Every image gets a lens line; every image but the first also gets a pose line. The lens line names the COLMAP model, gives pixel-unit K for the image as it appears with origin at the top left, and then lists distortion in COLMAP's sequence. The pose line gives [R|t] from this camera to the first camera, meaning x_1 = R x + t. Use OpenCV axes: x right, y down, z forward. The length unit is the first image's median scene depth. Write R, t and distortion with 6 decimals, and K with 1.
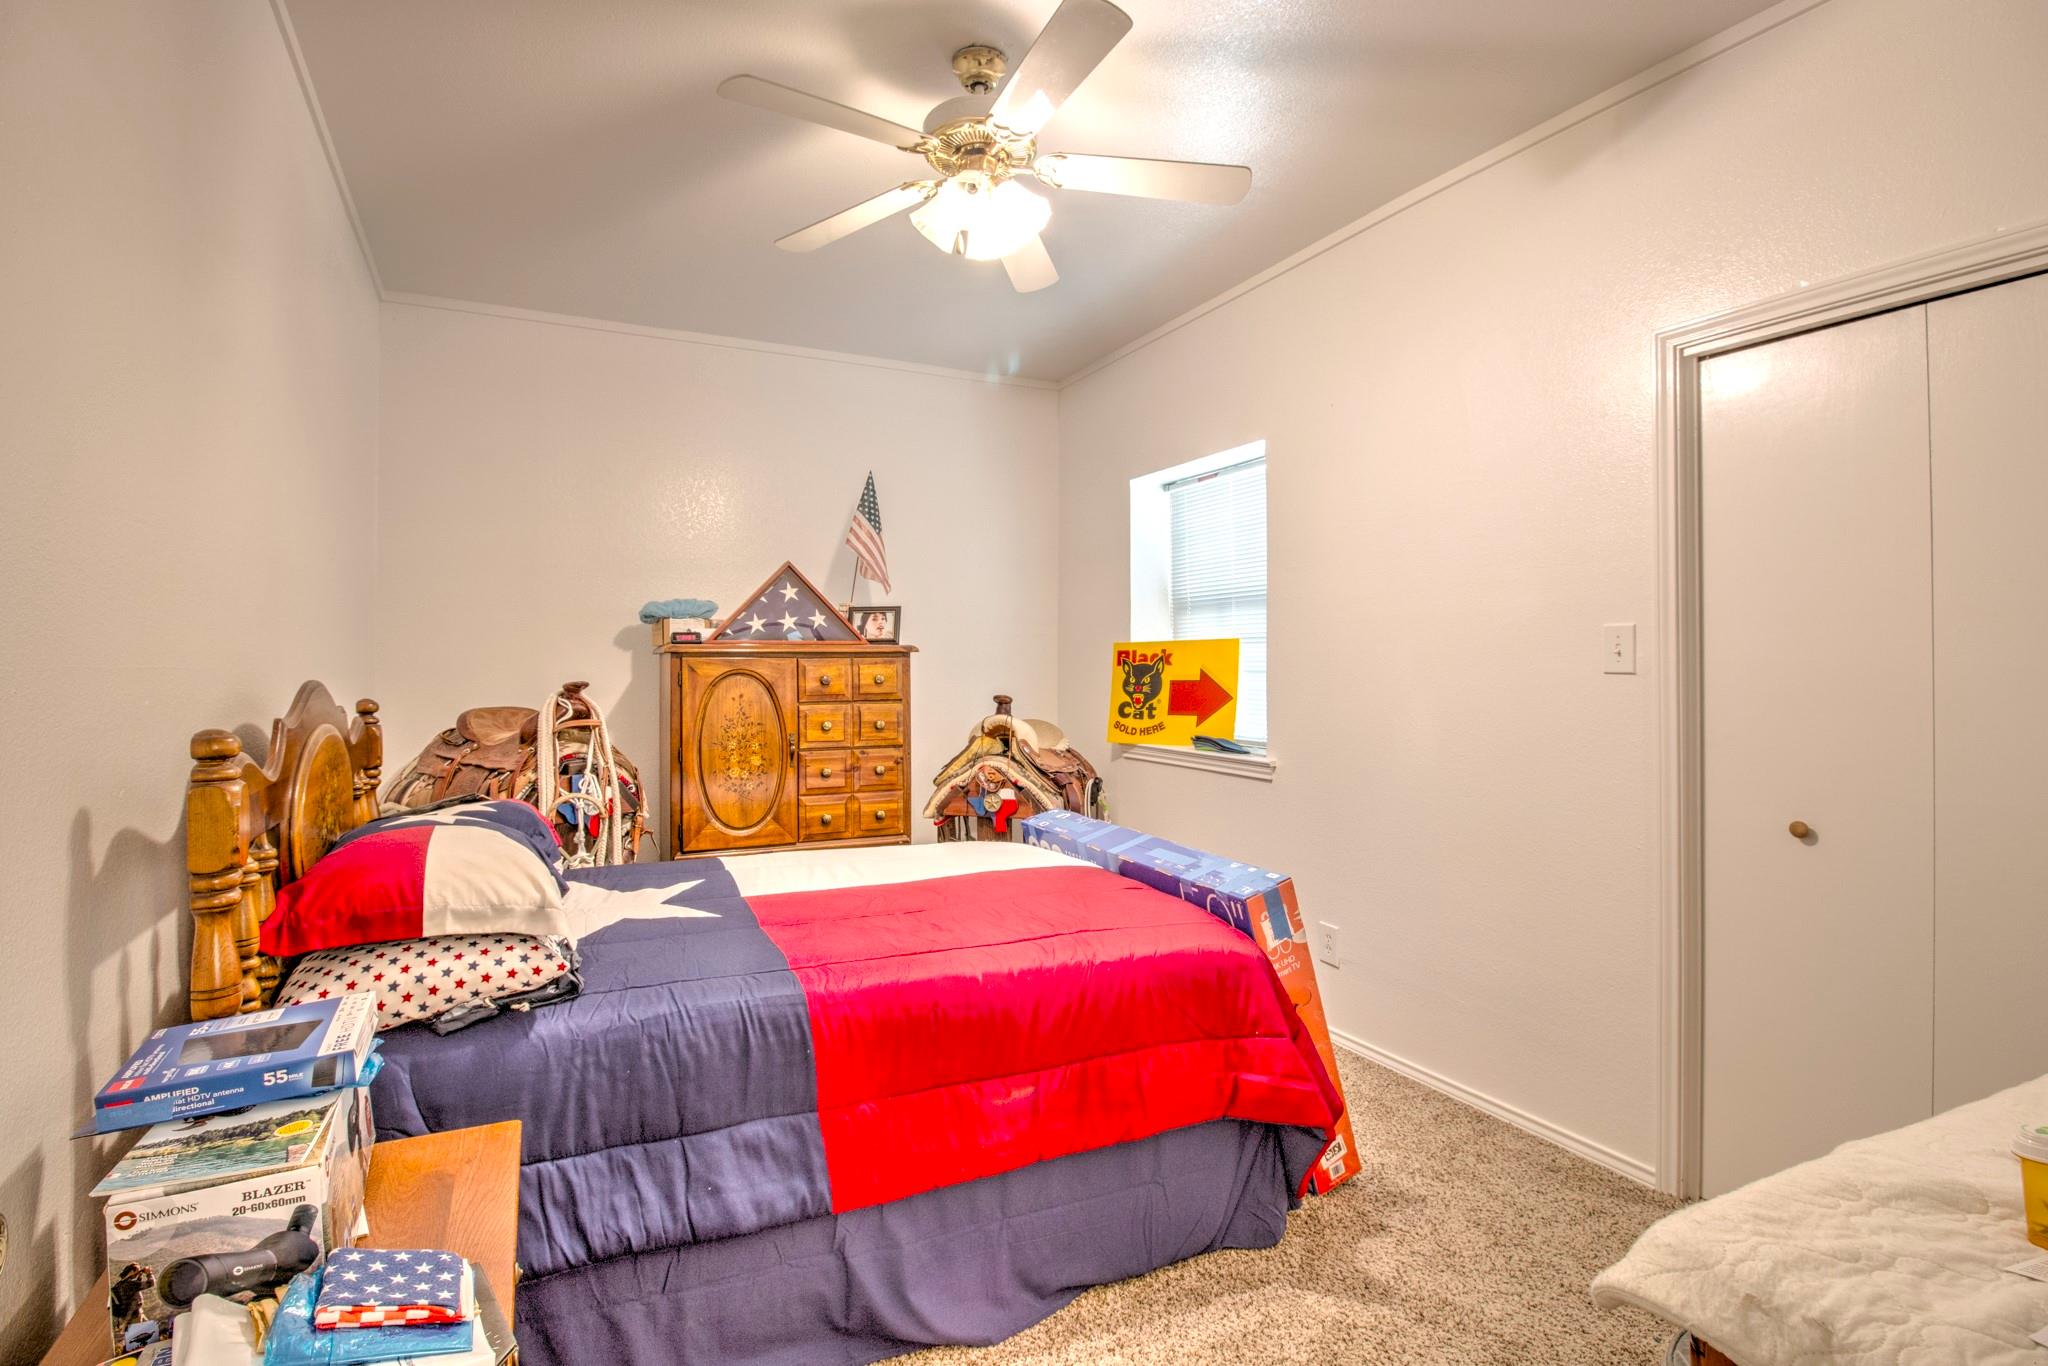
lens RADIAL K [[988.3, 0, 1012.3], [0, 988.3, 671.6], [0, 0, 1]] dist [0.001627, 0.000096]
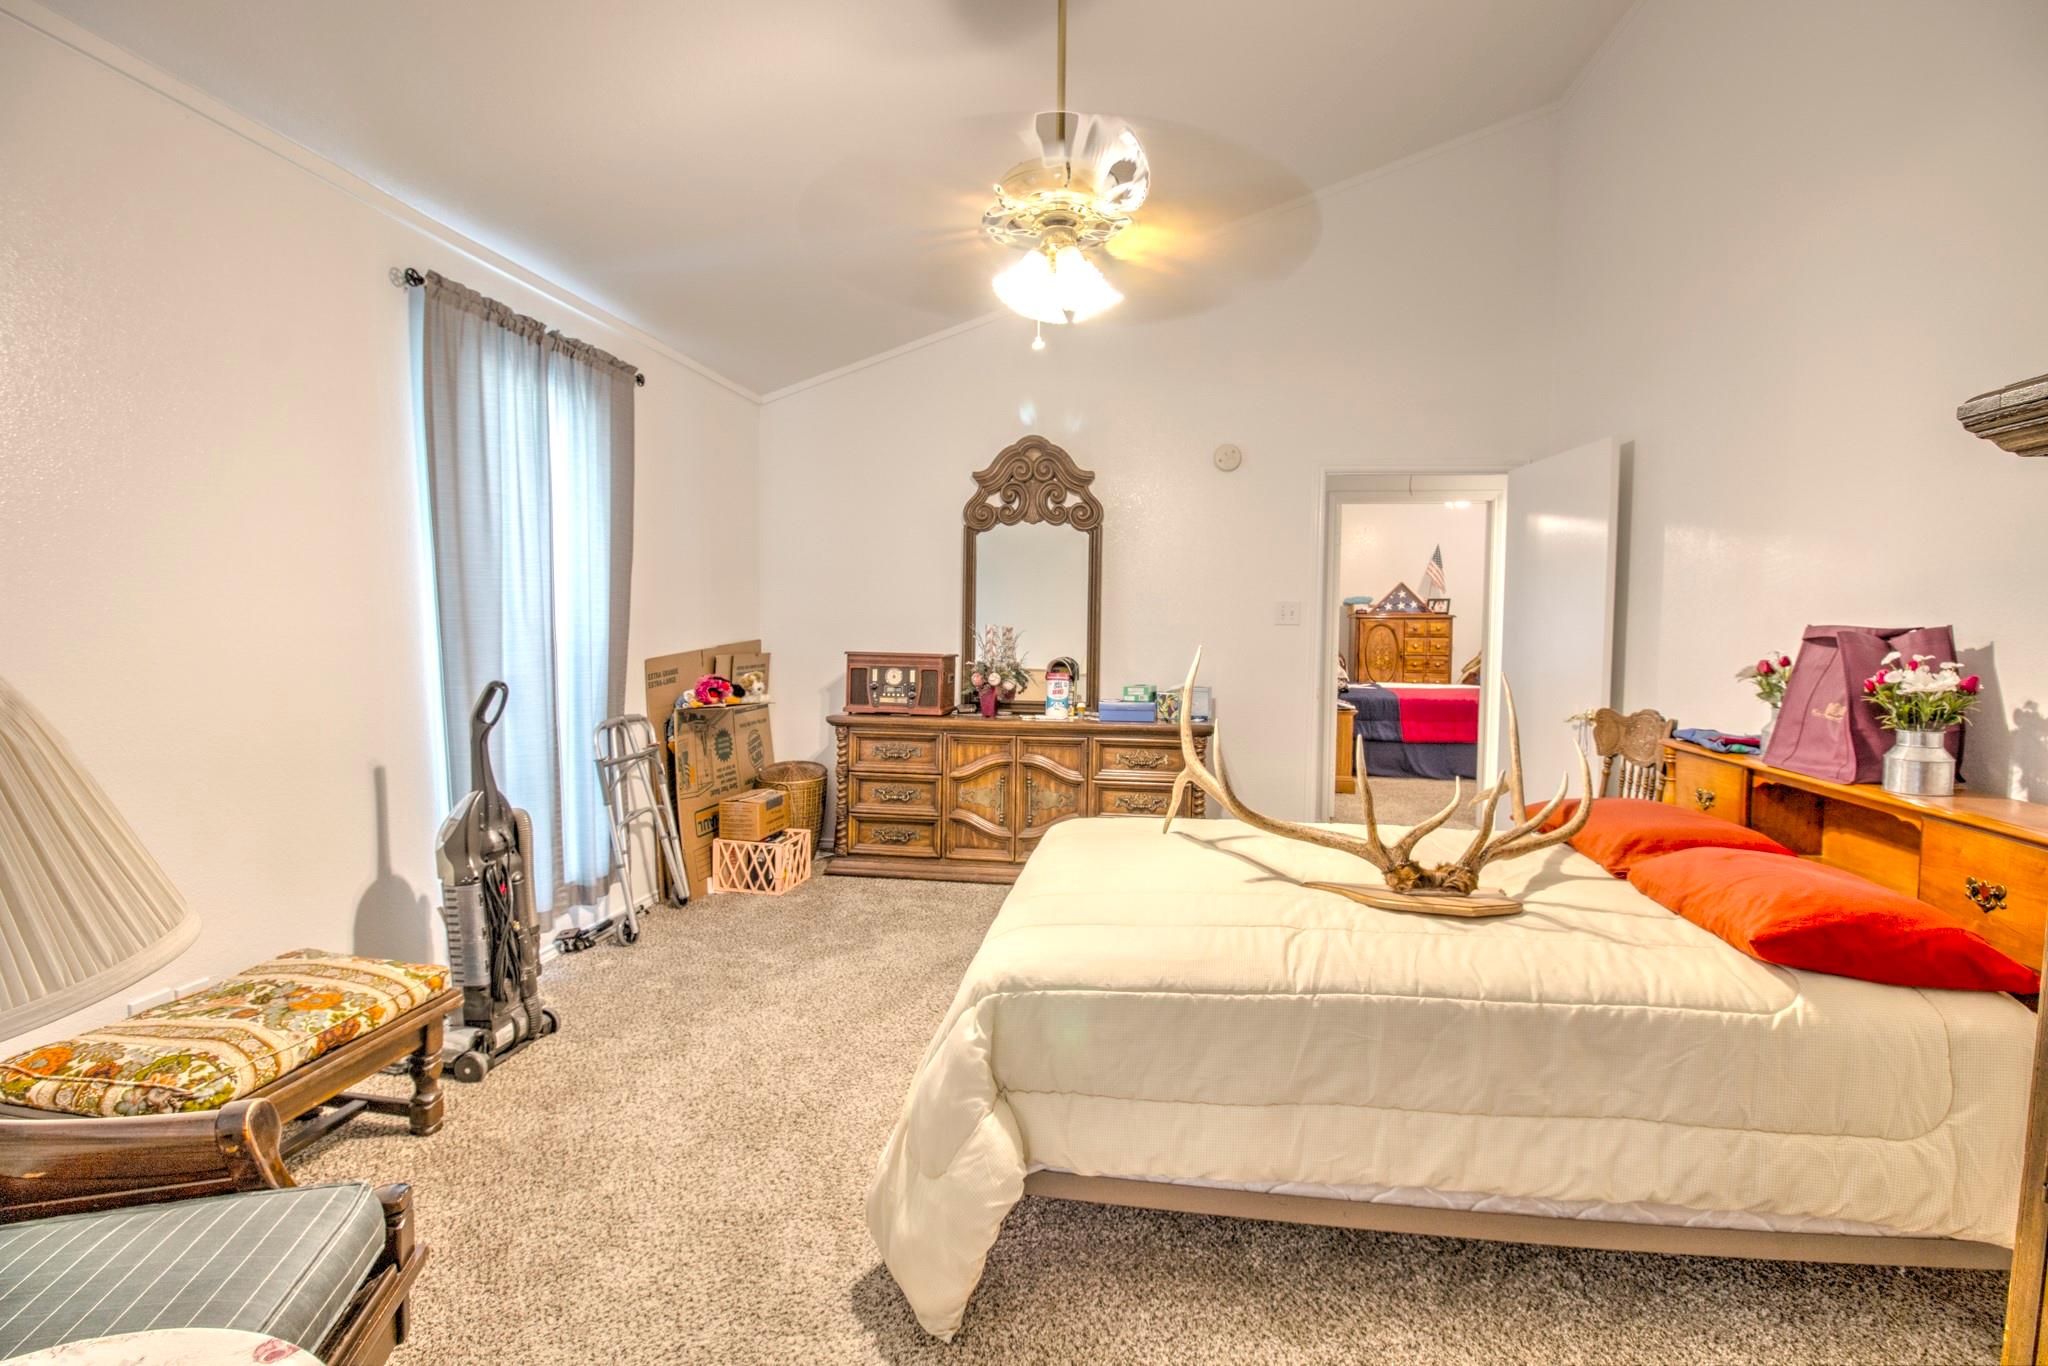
lens RADIAL K [[988.3, 0, 1017.3], [0, 988.3, 685.9], [0, 0, 1]] dist [0.001627, 0.000096]
pose [[0.813460, 0.041847, -0.580113, 0.455037], [-0.006186, 0.997974, 0.063315, 0.000817], [0.581588, -0.047916, 0.812071, -1.657217]]
